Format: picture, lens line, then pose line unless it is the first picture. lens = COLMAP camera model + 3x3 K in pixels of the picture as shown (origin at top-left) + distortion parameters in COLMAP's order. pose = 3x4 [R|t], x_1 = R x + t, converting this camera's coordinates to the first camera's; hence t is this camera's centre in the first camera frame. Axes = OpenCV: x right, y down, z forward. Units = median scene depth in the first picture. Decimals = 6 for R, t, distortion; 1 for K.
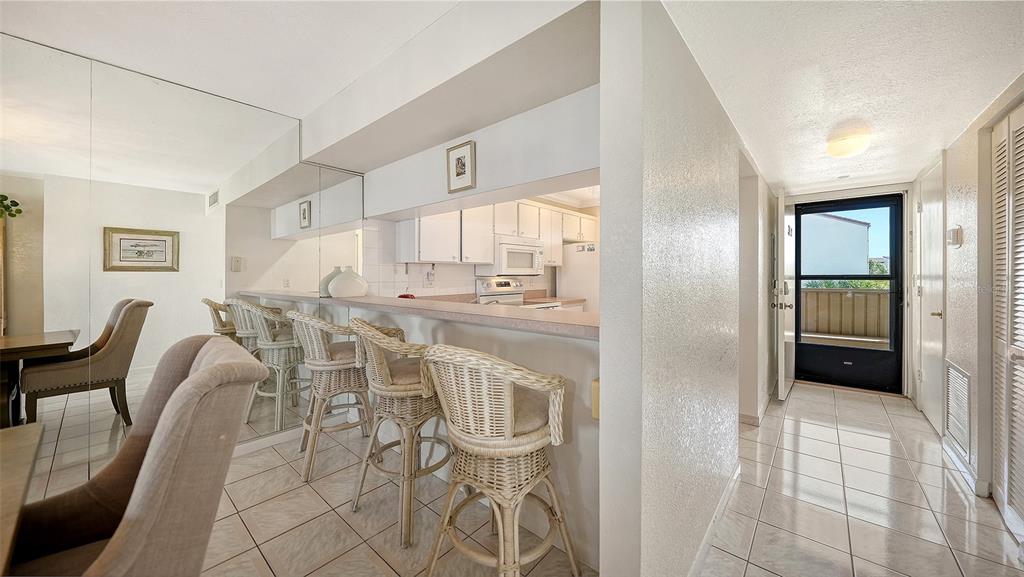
lens RADIAL K [[363.2, 0, 507.6], [0, 363.2, 271.3], [0, 0, 1]] dist [0.002563, 0.000087]
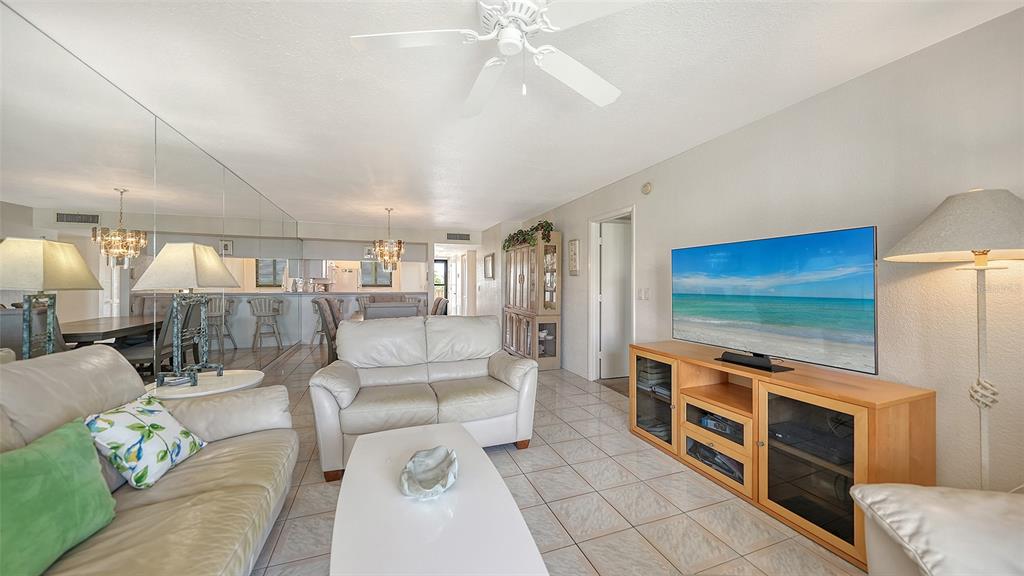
lens RADIAL K [[358.6, 0, 519.3], [0, 358.6, 283.4], [0, 0, 1]] dist [-0.000109, -0.000123]
pose [[0.466844, 0.007134, 0.884311, -1.303017], [-0.016074, 0.999871, 0.000420, -0.007544], [-0.884193, -0.014411, 0.466899, -0.962801]]
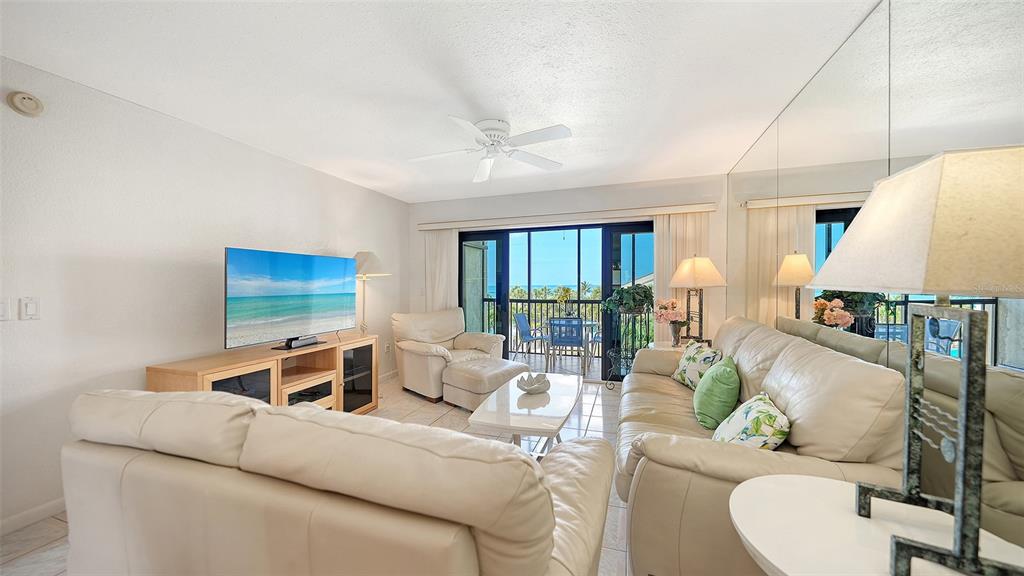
lens RADIAL K [[353.5, 0, 512.0], [0, 353.5, 288.0], [0, 0, 1]] dist [0.001070, 0.000020]
pose [[-0.925543, 0.015681, -0.378317, -0.797295], [0.017345, 0.999849, -0.000991, -0.000235], [0.378244, -0.007479, -0.925676, -0.204173]]
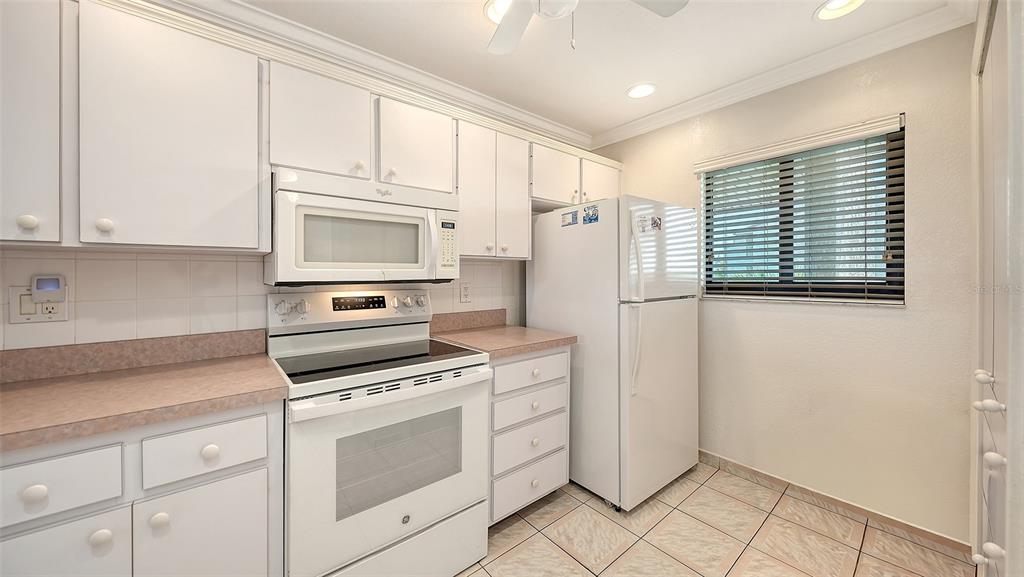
lens RADIAL K [[361.0, 0, 514.8], [0, 361.0, 274.9], [0, 0, 1]] dist [-0.000678, -0.000079]
pose [[0.987119, -0.005372, -0.159899, 0.232869], [0.006854, 0.999939, 0.008715, 0.001311], [0.159843, -0.009699, 0.987095, 0.632517]]
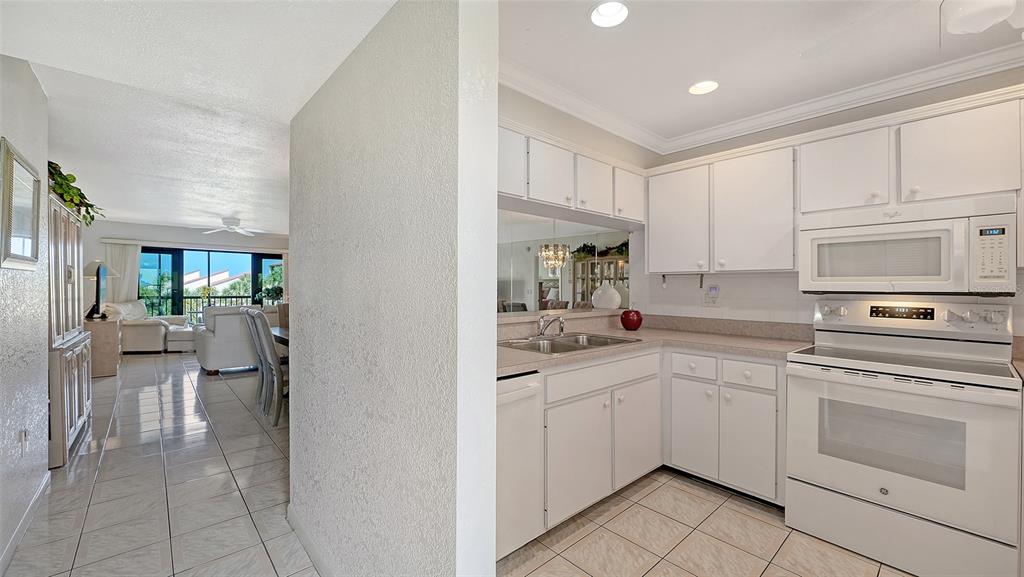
lens RADIAL K [[406.5, 0, 509.3], [0, 406.5, 288.4], [0, 0, 1]] dist [-0.004309, -0.000731]
pose [[-0.130200, 0.005359, -0.991473, 0.558388], [0.003069, 0.999983, 0.005002, 0.001719], [0.991483, -0.002392, -0.130214, 0.594738]]
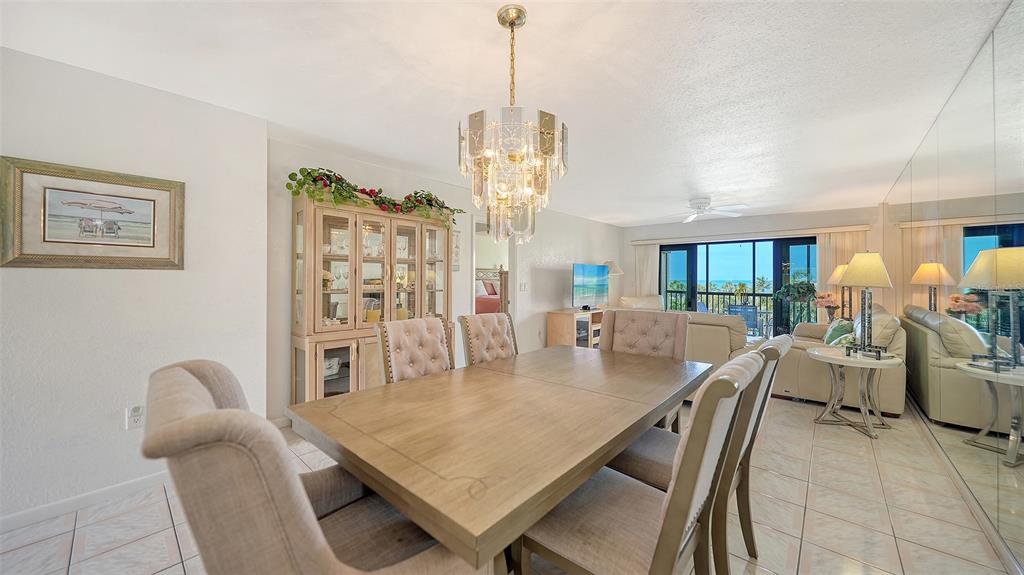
lens RADIAL K [[359.4, 0, 505.2], [0, 359.4, 280.7], [0, 0, 1]] dist [-0.000295, 0.000060]
pose [[-0.999535, 0.002035, 0.030415, -0.363999], [0.001785, 0.999964, -0.008238, 0.000863], [-0.030431, -0.008180, -0.999503, 0.464213]]
